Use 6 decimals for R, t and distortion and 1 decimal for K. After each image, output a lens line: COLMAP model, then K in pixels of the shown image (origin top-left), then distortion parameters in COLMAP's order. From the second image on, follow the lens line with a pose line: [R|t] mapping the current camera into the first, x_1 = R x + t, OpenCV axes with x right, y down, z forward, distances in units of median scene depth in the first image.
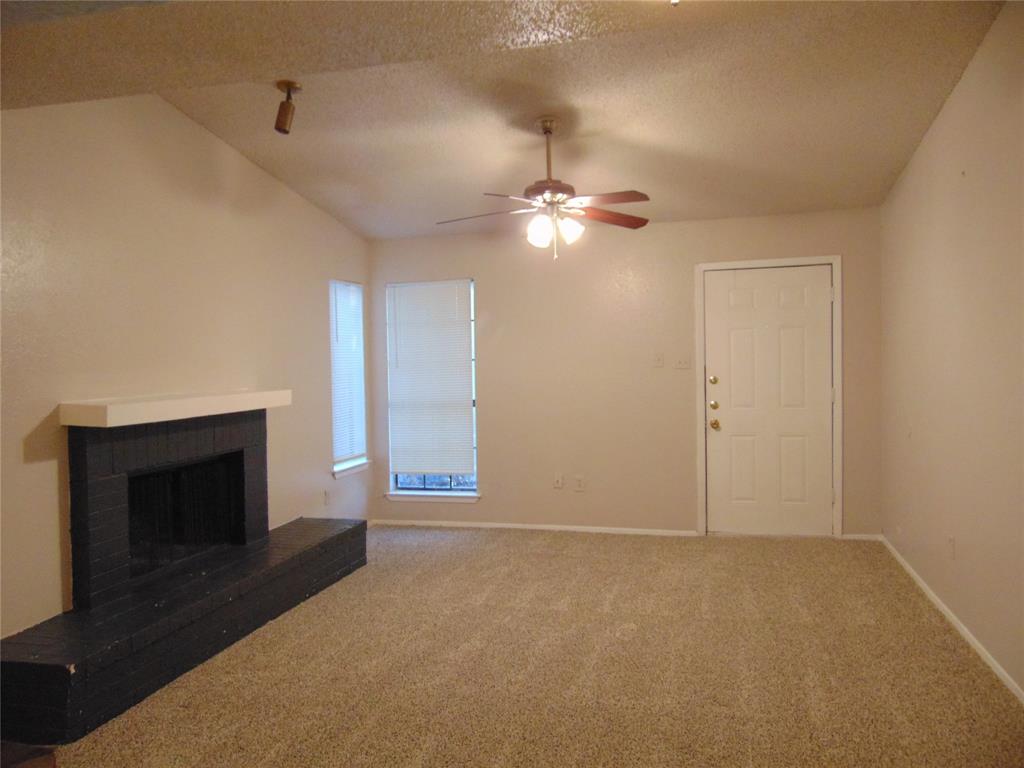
lens RADIAL K [[773.7, 0, 512.0], [0, 773.7, 384.0], [0, 0, 1]] dist [-0.042158, 0.096996]
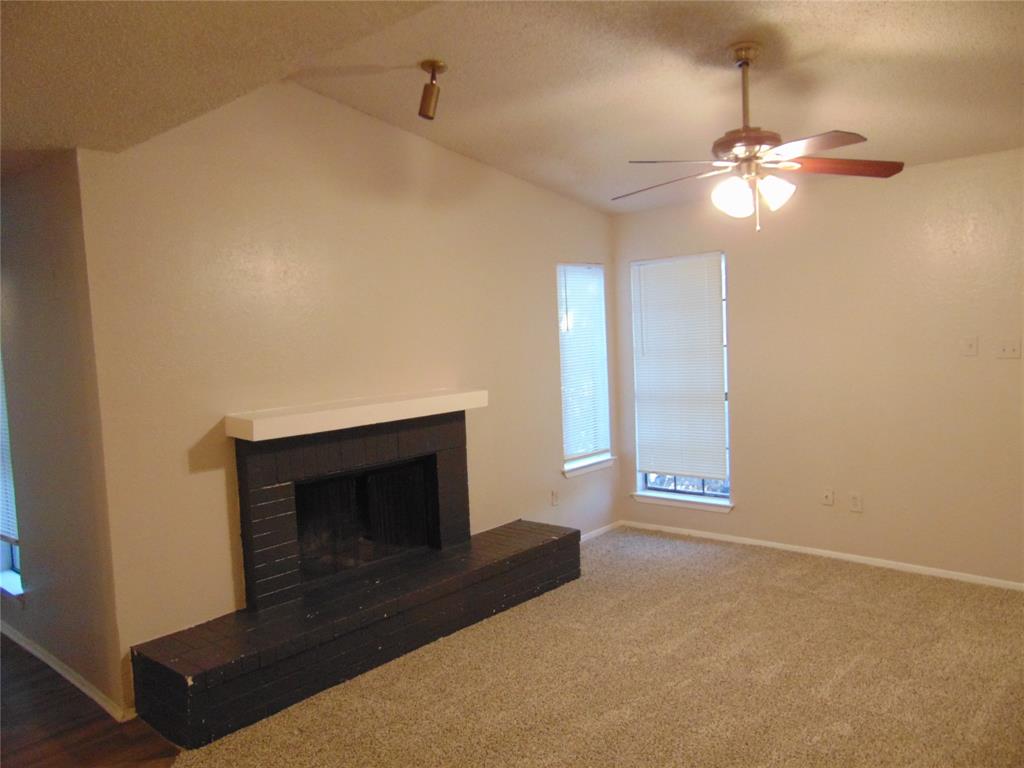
lens RADIAL K [[773.7, 0, 512.0], [0, 773.7, 384.0], [0, 0, 1]] dist [-0.042158, 0.096996]
pose [[0.886690, 0.011112, -0.462232, 0.190843], [0.013677, 0.998643, 0.050243, -0.050797], [0.462163, -0.050872, 0.885335, 0.196653]]
